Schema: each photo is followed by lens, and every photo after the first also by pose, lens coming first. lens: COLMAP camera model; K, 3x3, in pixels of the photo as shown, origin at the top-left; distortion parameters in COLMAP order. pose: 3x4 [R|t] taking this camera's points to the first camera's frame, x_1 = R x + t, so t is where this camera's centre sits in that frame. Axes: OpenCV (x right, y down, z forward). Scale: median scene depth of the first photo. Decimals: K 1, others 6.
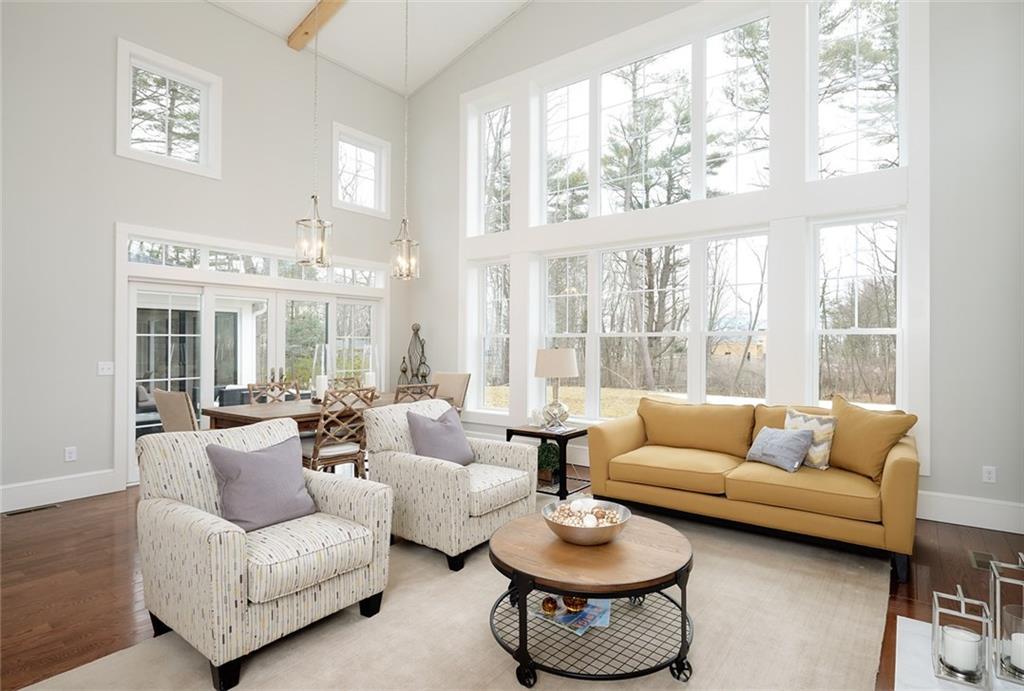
lens RADIAL K [[510.6, 0, 513.6], [0, 510.6, 340.7], [0, 0, 1]] dist [-0.002034, -0.000409]
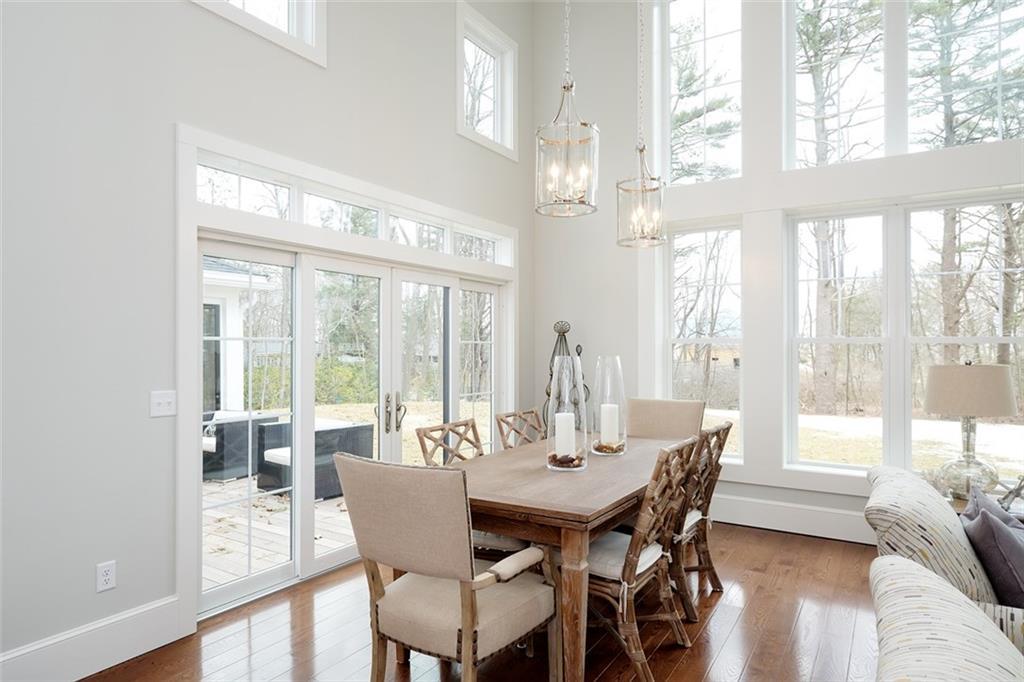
lens RADIAL K [[613.2, 0, 512.0], [0, 613.2, 341.0], [0, 0, 1]] dist [-0.001039, -0.000530]
pose [[0.997668, 0.002120, 0.068222, -0.336695], [-0.001822, 0.999989, -0.004424, -0.004631], [-0.068231, 0.004289, 0.997660, 0.242645]]
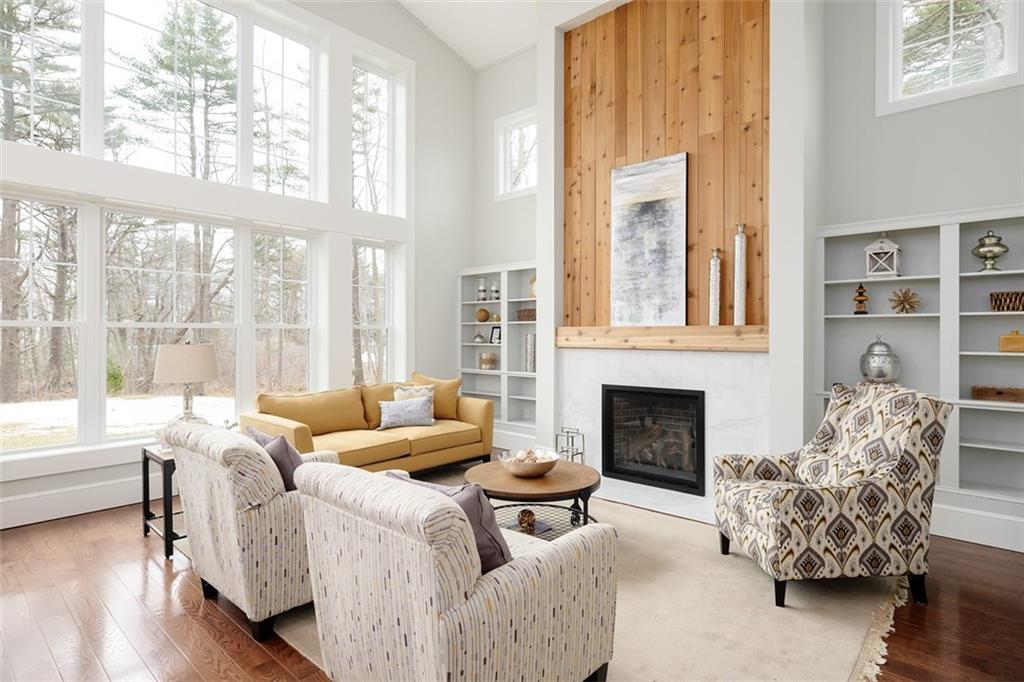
lens RADIAL K [[534.2, 0, 519.6], [0, 534.2, 331.5], [0, 0, 1]] dist [0.004443, 0.000927]
pose [[0.098227, 0.000593, 0.995164, -0.462671], [-0.005505, 0.999985, -0.000052, -0.001716], [-0.995149, -0.005473, 0.098229, 0.308063]]
